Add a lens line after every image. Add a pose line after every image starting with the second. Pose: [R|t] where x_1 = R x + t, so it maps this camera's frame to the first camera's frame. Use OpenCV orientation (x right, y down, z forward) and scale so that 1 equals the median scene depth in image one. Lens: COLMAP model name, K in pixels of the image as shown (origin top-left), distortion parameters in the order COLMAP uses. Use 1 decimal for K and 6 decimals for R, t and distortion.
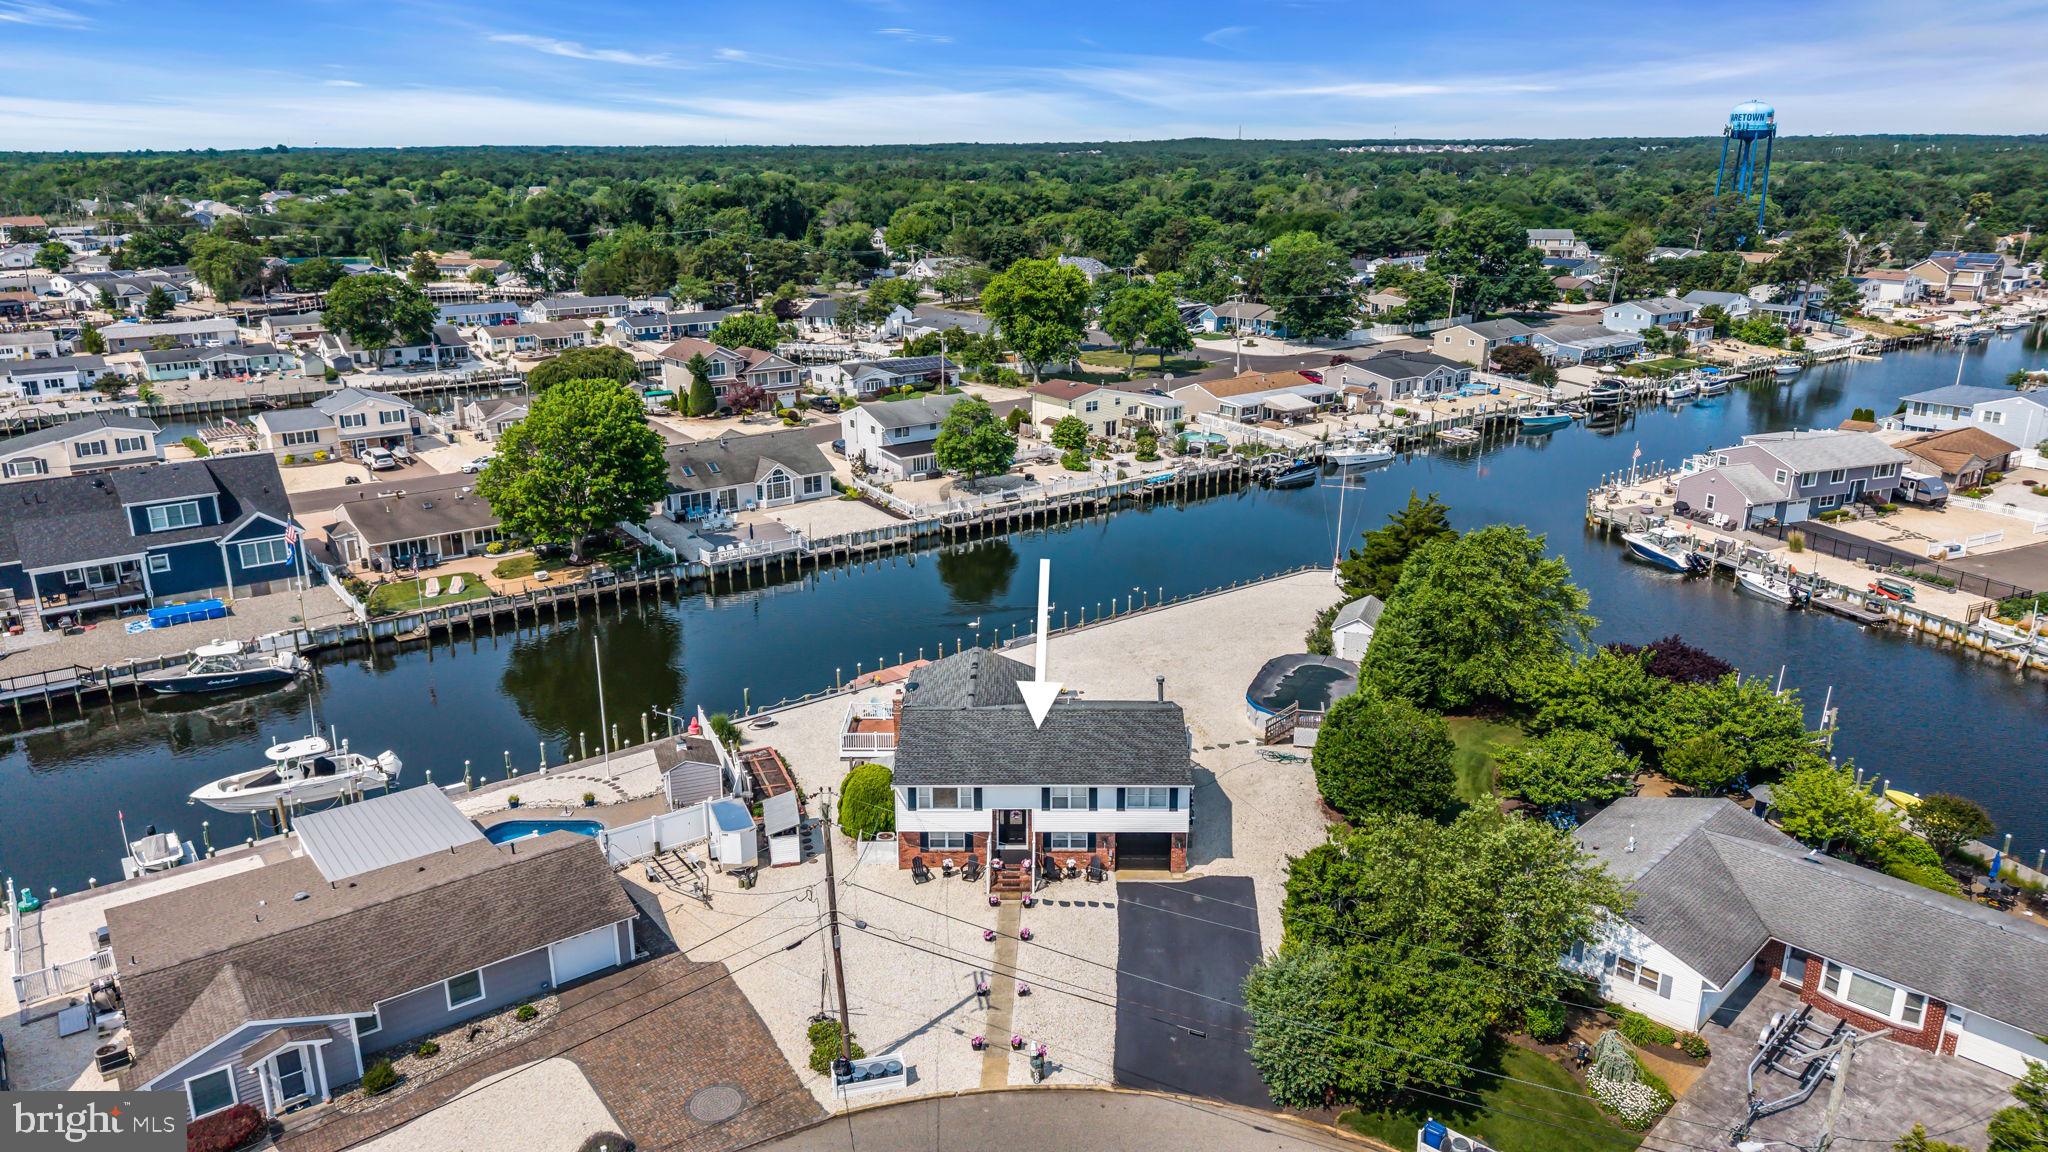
lens RADIAL K [[1360.7, 0, 1024.5], [0, 1360.7, 584.0], [0, 0, 1]] dist [0.050442, -0.059470]
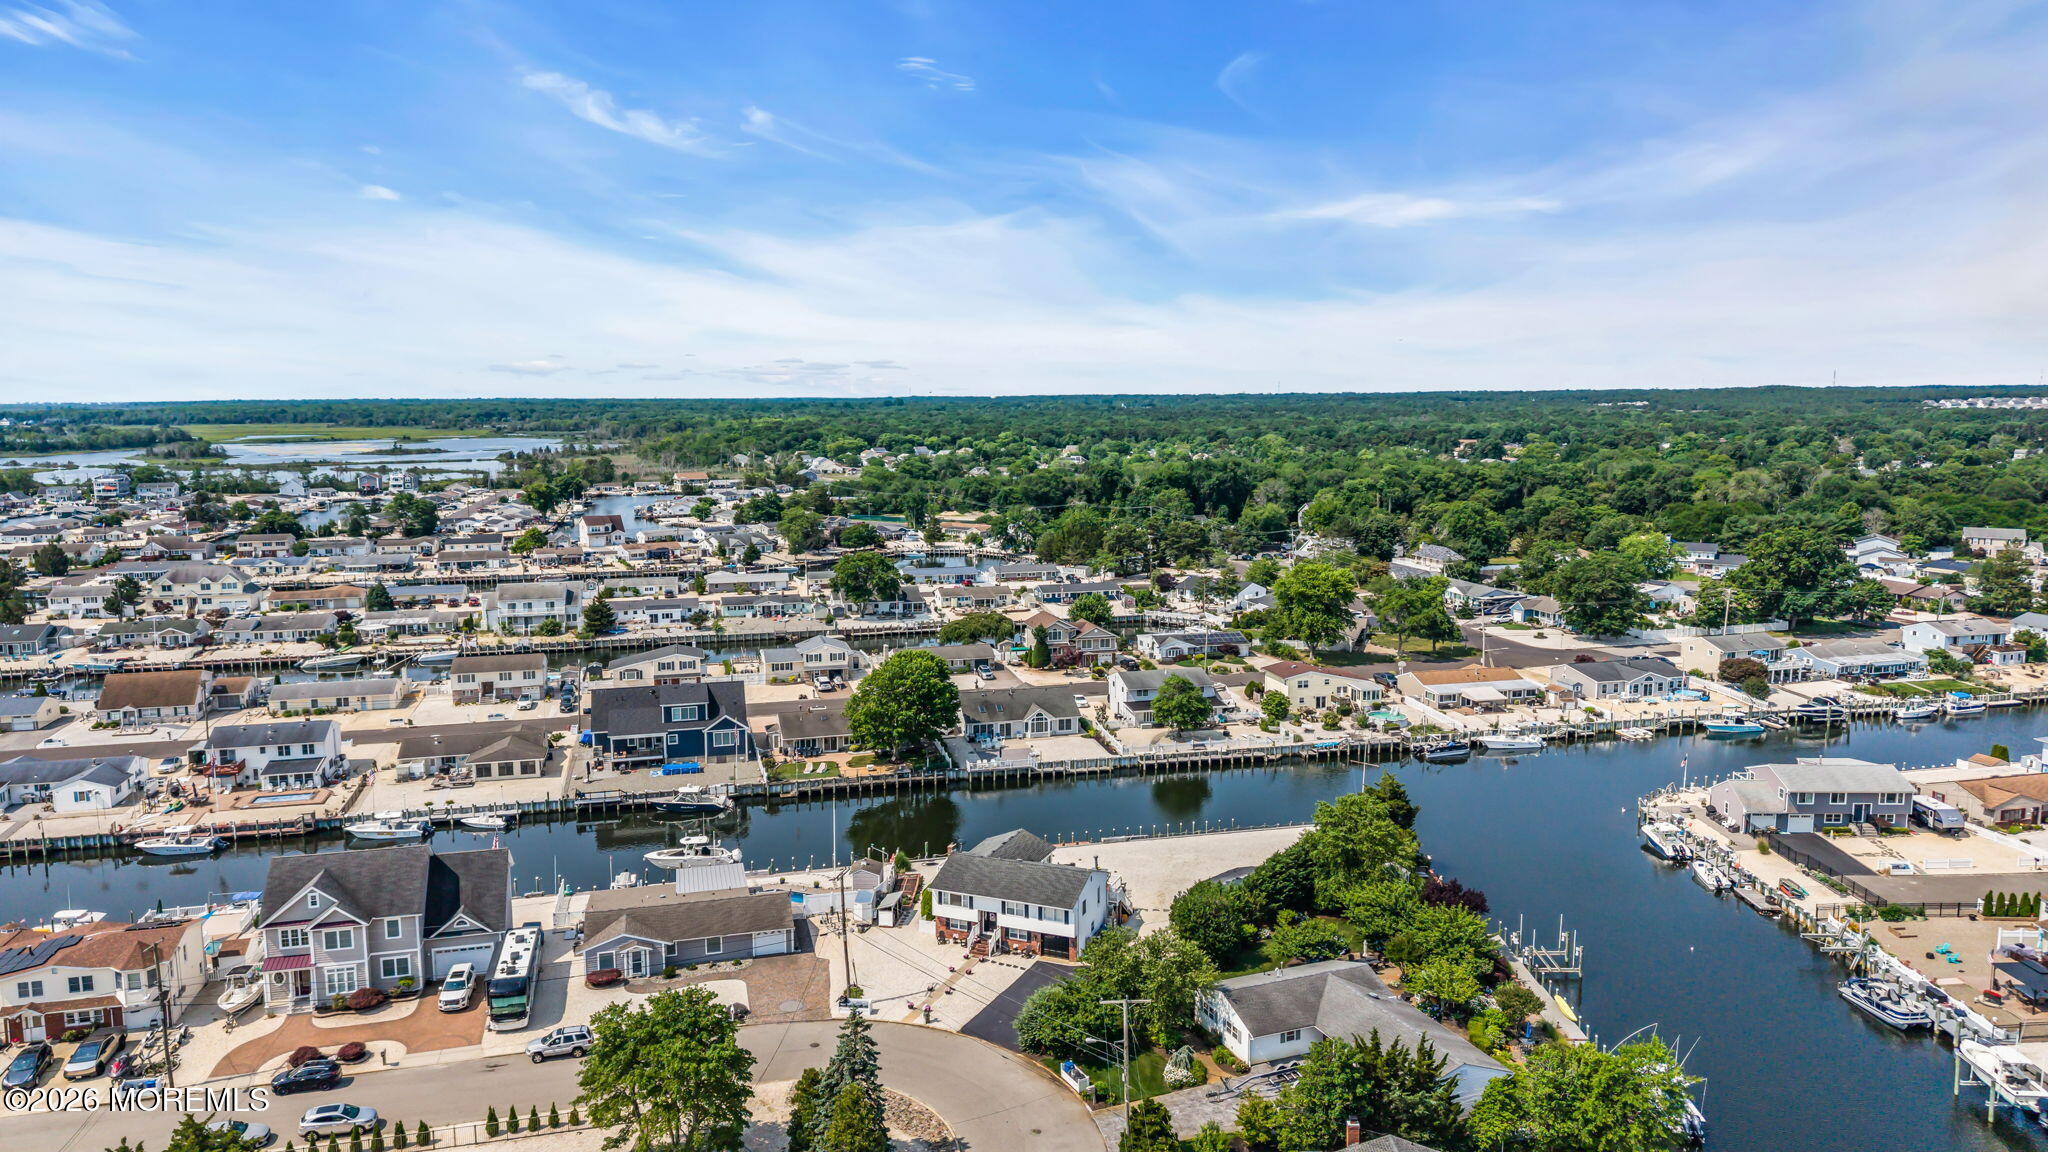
lens RADIAL K [[1360.7, 0, 1023.1], [0, 1360.7, 584.7], [0, 0, 1]] dist [0.050442, -0.059470]
pose [[0.924429, 0.051485, -0.377864, 0.366327], [-0.113706, 0.982988, -0.144240, -0.006595], [0.364009, 0.176305, 0.914557, -0.400559]]
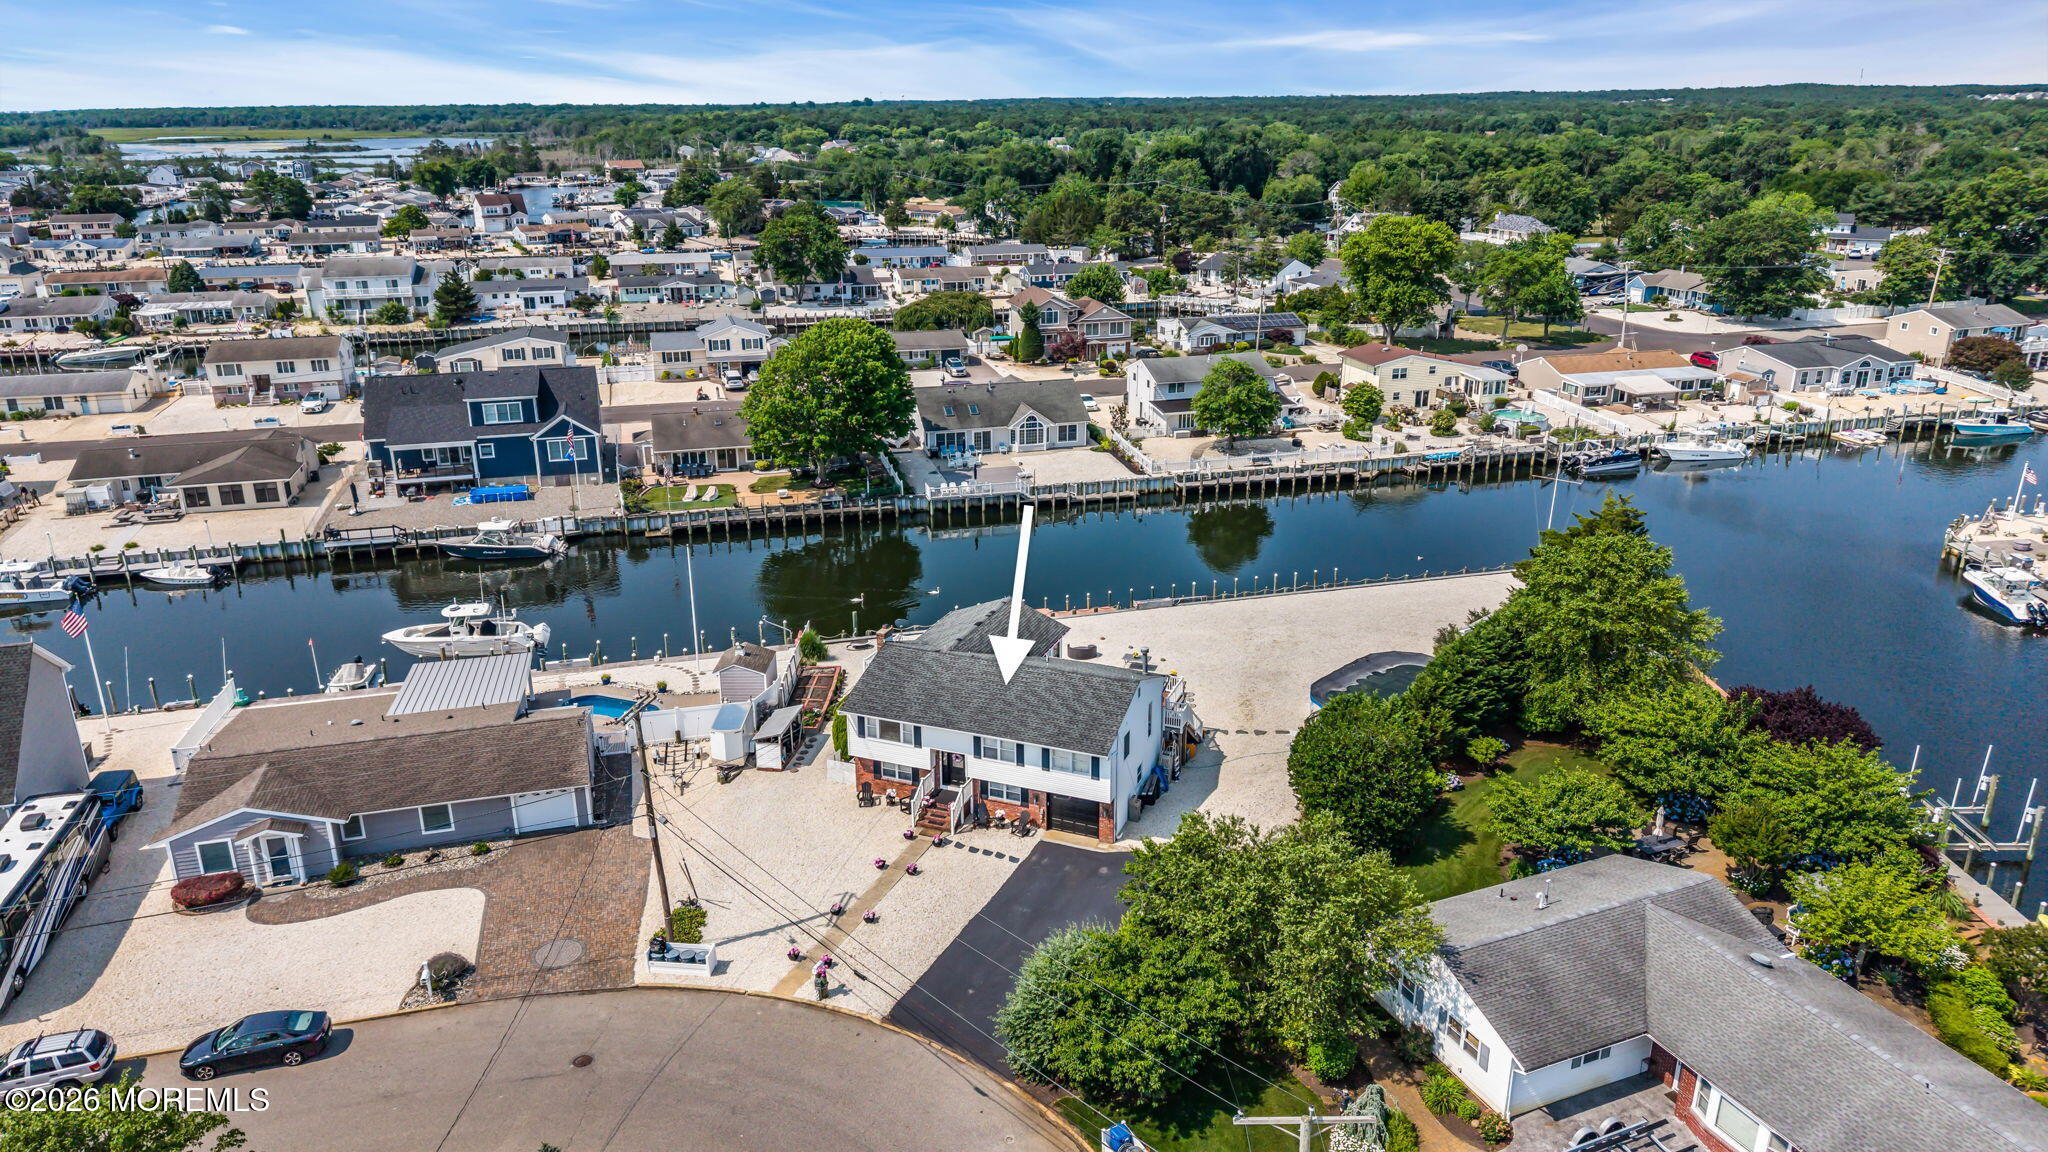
lens RADIAL K [[1360.7, 0, 1026.5], [0, 1360.7, 592.4], [0, 0, 1]] dist [0.050442, -0.059470]
pose [[0.930627, 0.121710, -0.345138, 0.193309], [-0.108571, 0.992440, 0.057225, -0.009617], [0.349494, -0.015783, 0.936806, 0.030550]]
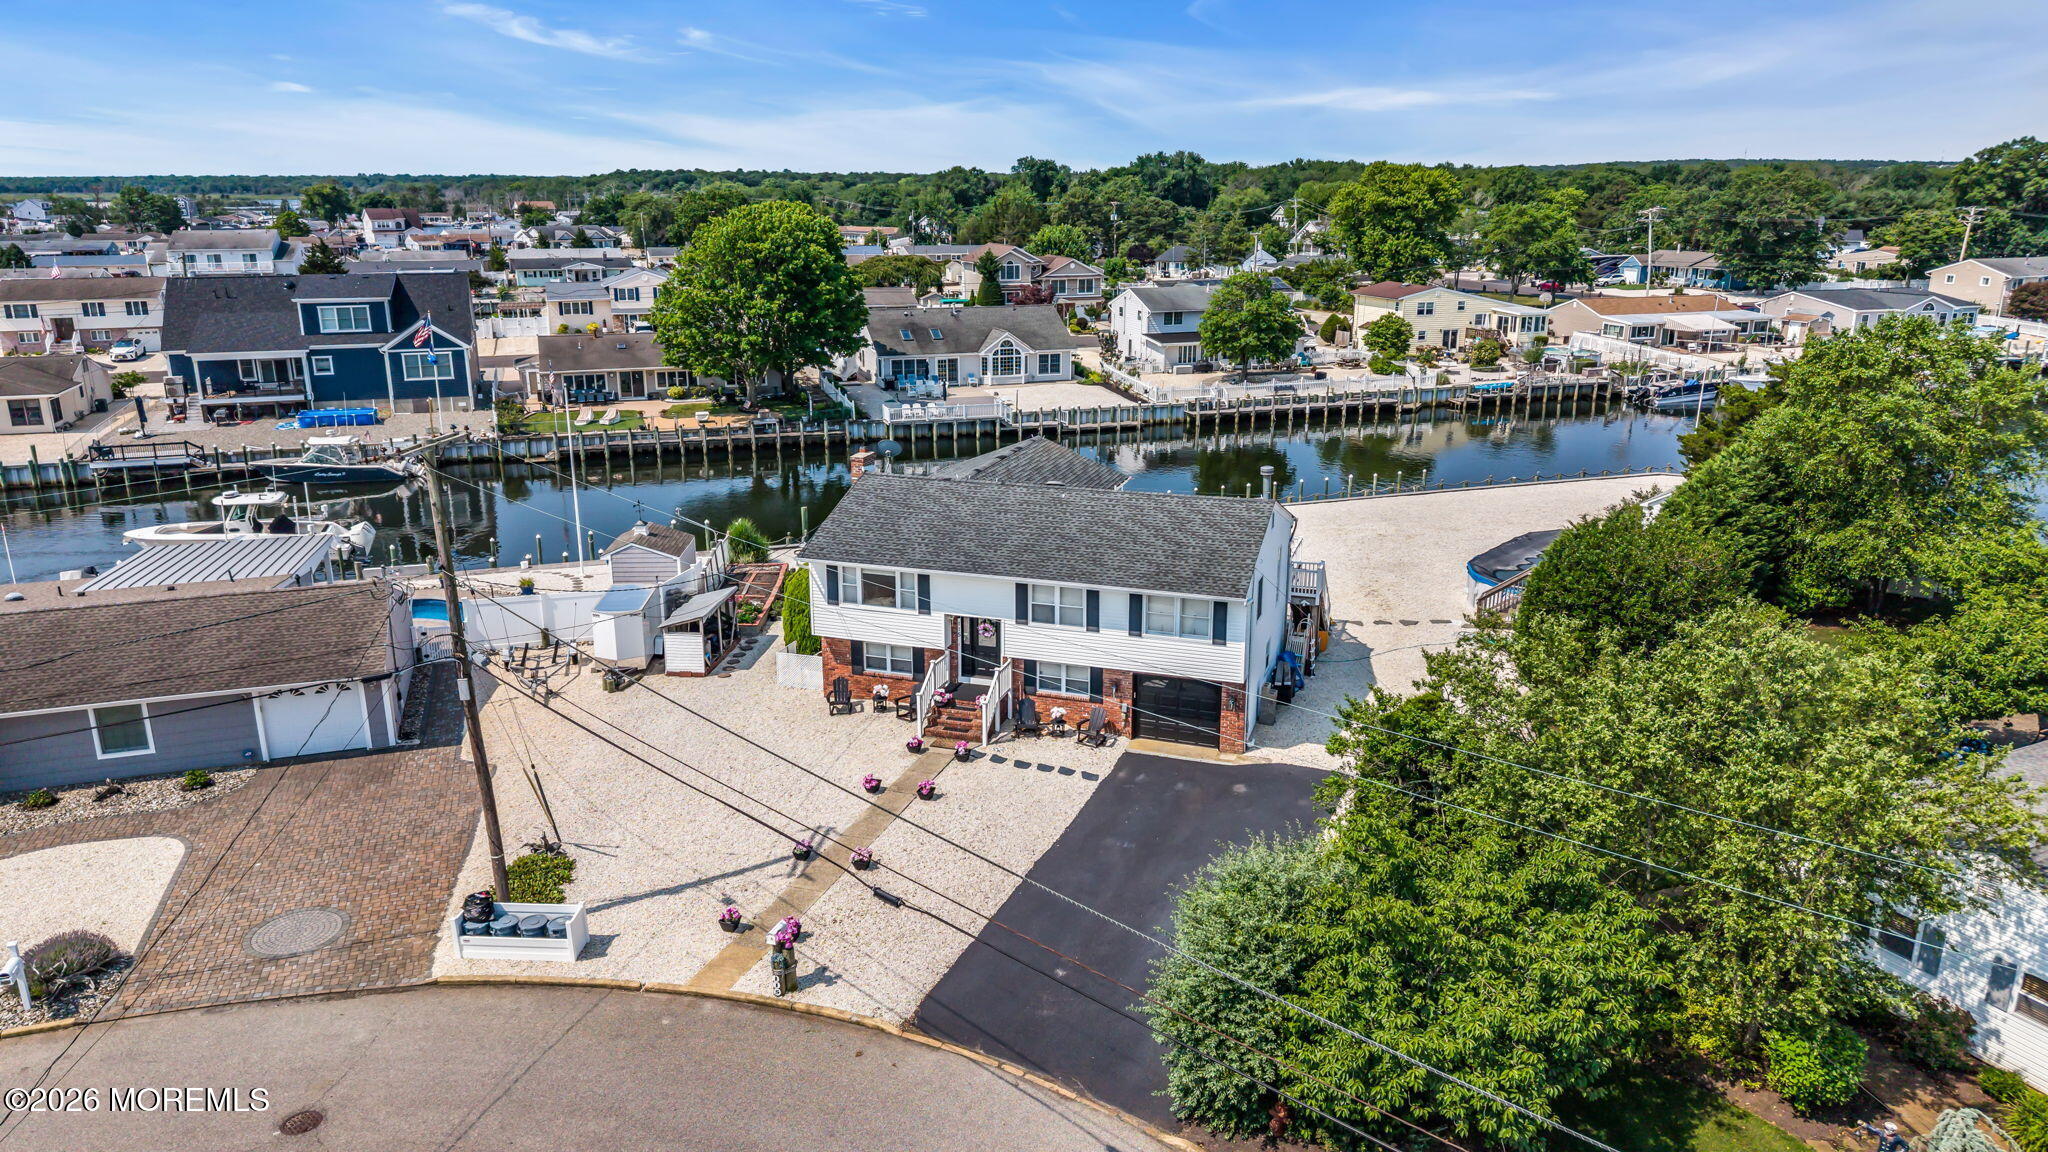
lens RADIAL K [[1360.7, 0, 1028.5], [0, 1360.7, 593.9], [0, 0, 1]] dist [0.050442, -0.059470]
pose [[0.950652, 0.092643, -0.296104, 0.103266], [-0.097086, 0.995276, -0.000302, 0.076357], [0.294677, 0.029035, 0.955156, 0.195788]]
